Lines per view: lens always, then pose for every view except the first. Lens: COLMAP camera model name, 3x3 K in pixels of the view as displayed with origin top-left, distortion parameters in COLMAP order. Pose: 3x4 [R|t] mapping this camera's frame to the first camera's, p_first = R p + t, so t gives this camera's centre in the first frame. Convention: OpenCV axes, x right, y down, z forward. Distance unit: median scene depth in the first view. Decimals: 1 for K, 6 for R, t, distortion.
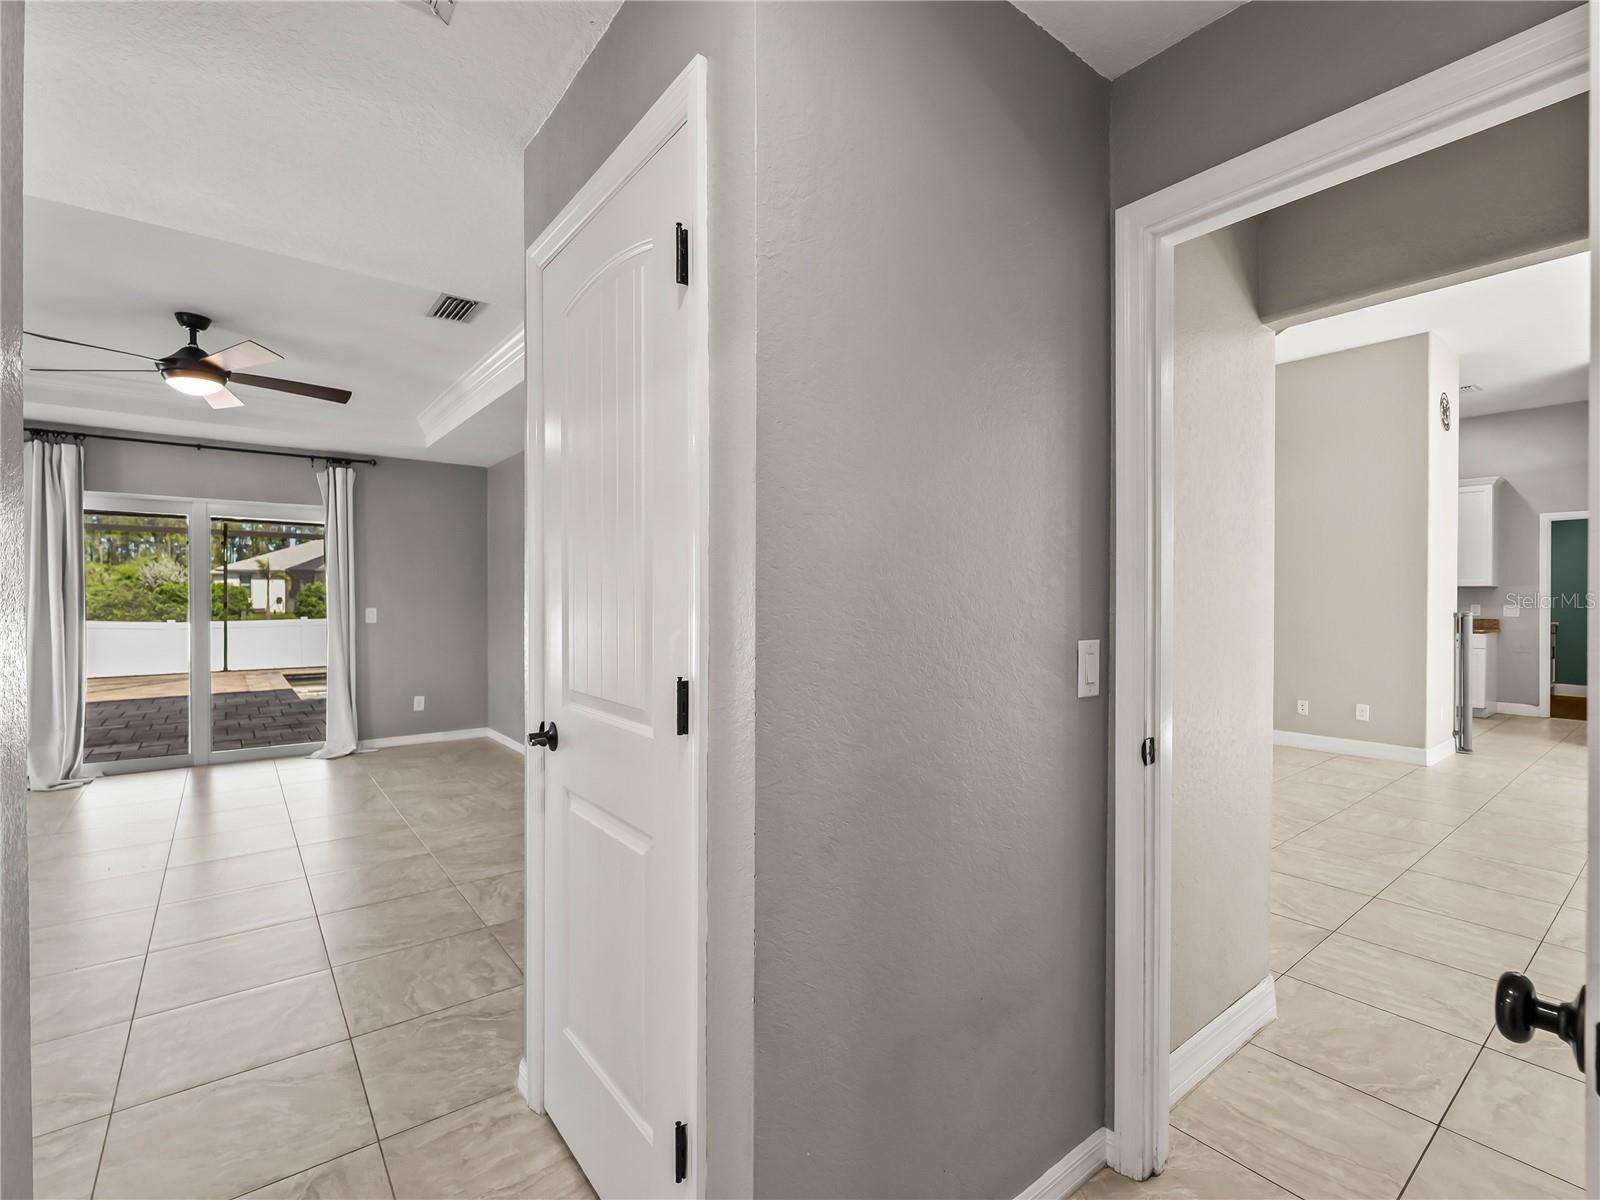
lens RADIAL K [[735.5, 0, 806.8], [0, 735.5, 603.9], [0, 0, 1]] dist [0.001435, -0.003355]
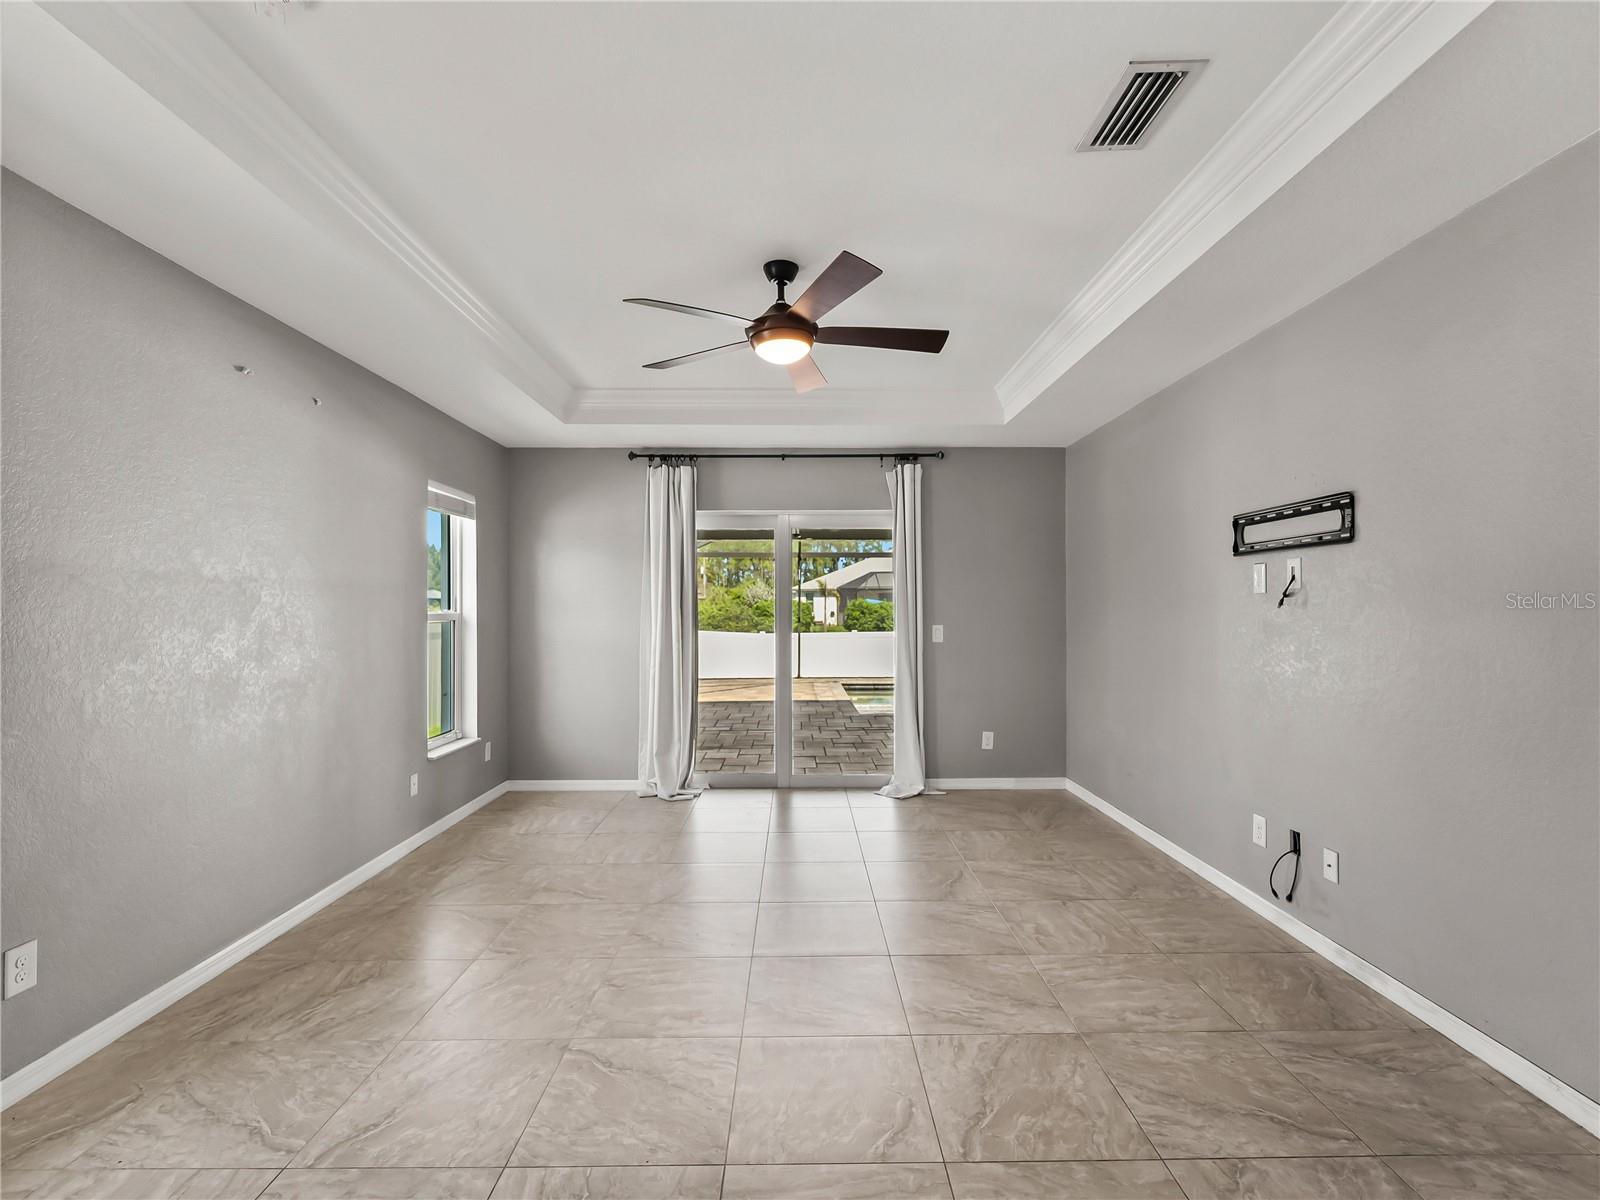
lens RADIAL K [[735.5, 0, 798.7], [0, 735.5, 607.7], [0, 0, 1]] dist [0.001435, -0.003355]
pose [[0.787268, -0.005750, -0.616584, -0.189956], [-0.002582, 0.999917, -0.012622, -0.003509], [0.616605, 0.011529, 0.787188, 0.223033]]
